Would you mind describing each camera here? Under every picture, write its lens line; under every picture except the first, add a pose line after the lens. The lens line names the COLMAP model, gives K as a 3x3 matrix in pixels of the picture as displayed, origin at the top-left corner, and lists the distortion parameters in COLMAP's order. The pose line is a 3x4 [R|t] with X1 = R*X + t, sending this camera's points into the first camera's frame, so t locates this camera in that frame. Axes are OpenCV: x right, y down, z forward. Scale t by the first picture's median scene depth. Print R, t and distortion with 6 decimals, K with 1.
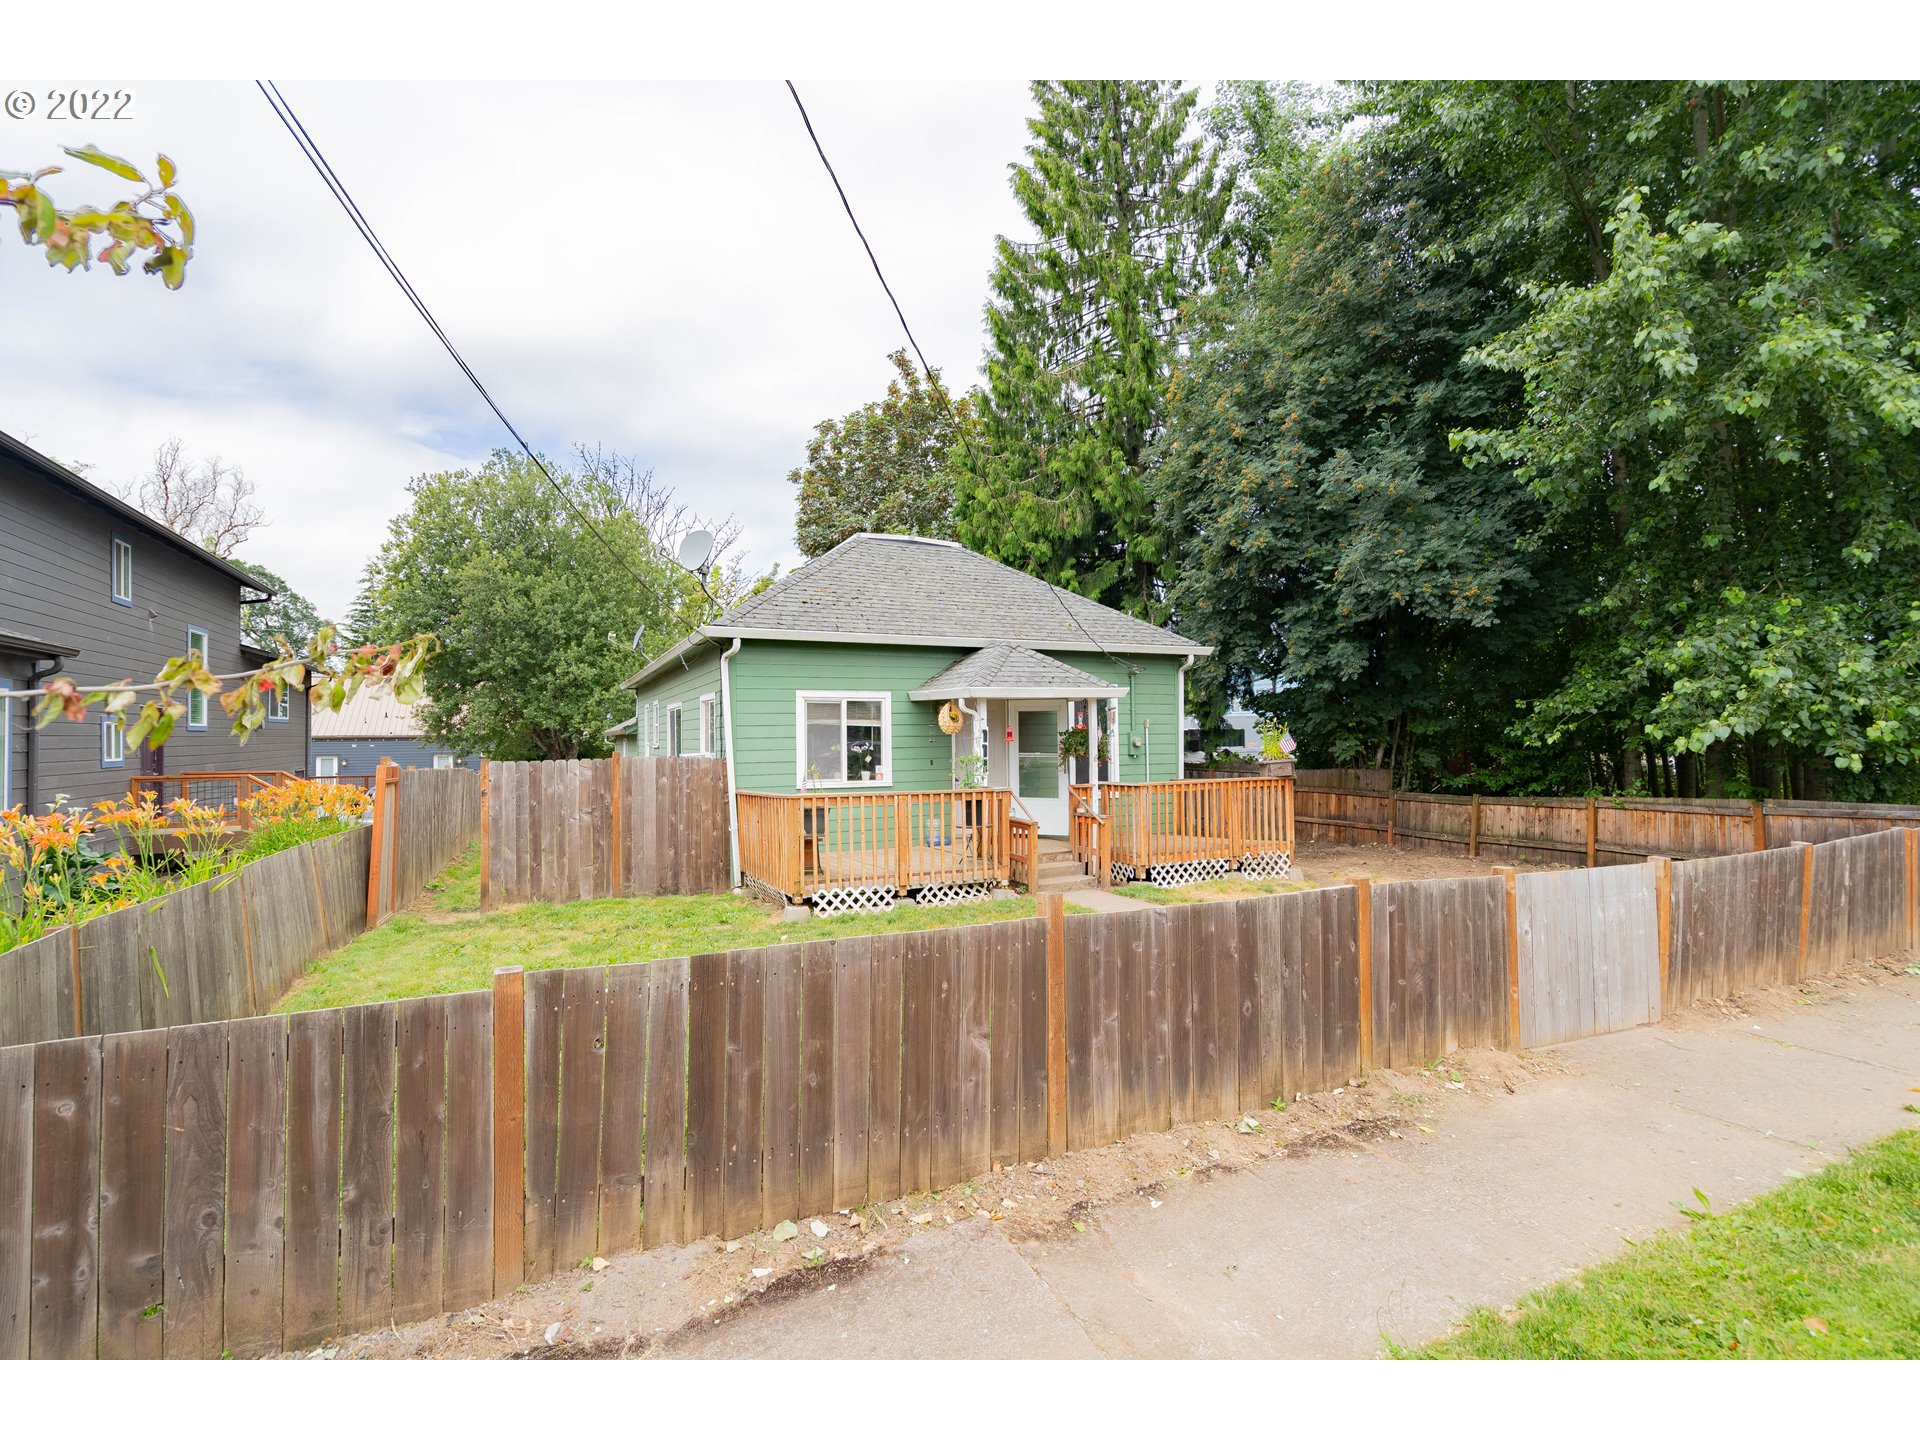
lens RADIAL K [[873.5, 0, 960.0], [0, 873.5, 720.0], [0, 0, 1]] dist [-0.003206, -0.000496]
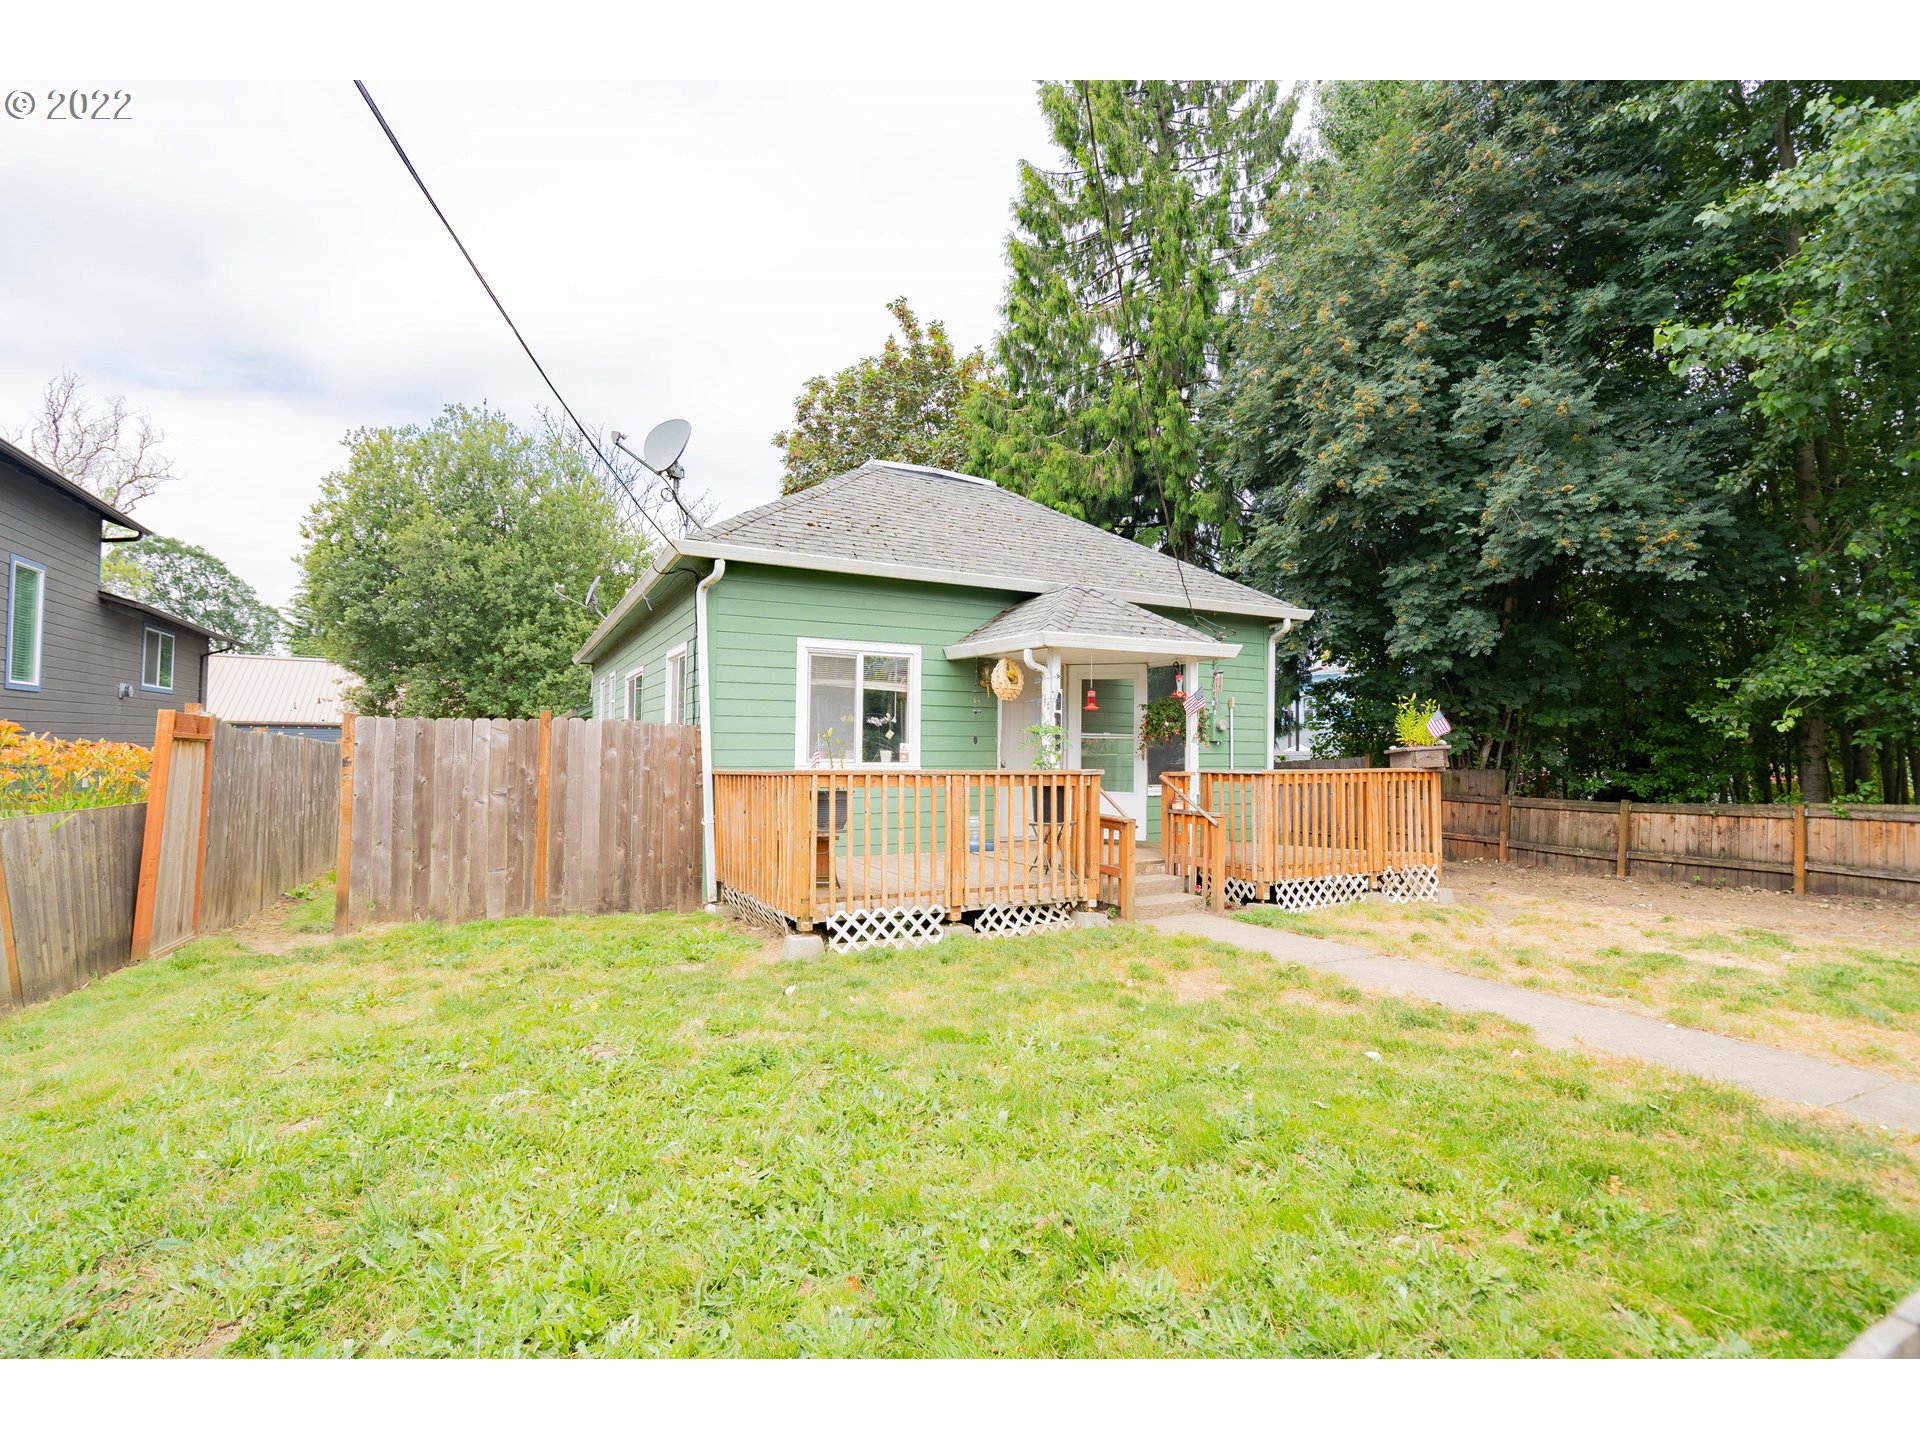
lens RADIAL K [[873.5, 0, 960.0], [0, 873.5, 720.0], [0, 0, 1]] dist [-0.003206, -0.000496]
pose [[0.999163, 0.022445, 0.034212, -0.063975], [-0.022042, 0.999684, -0.012109, 0.036478], [-0.034473, 0.011345, 0.999341, 0.221469]]
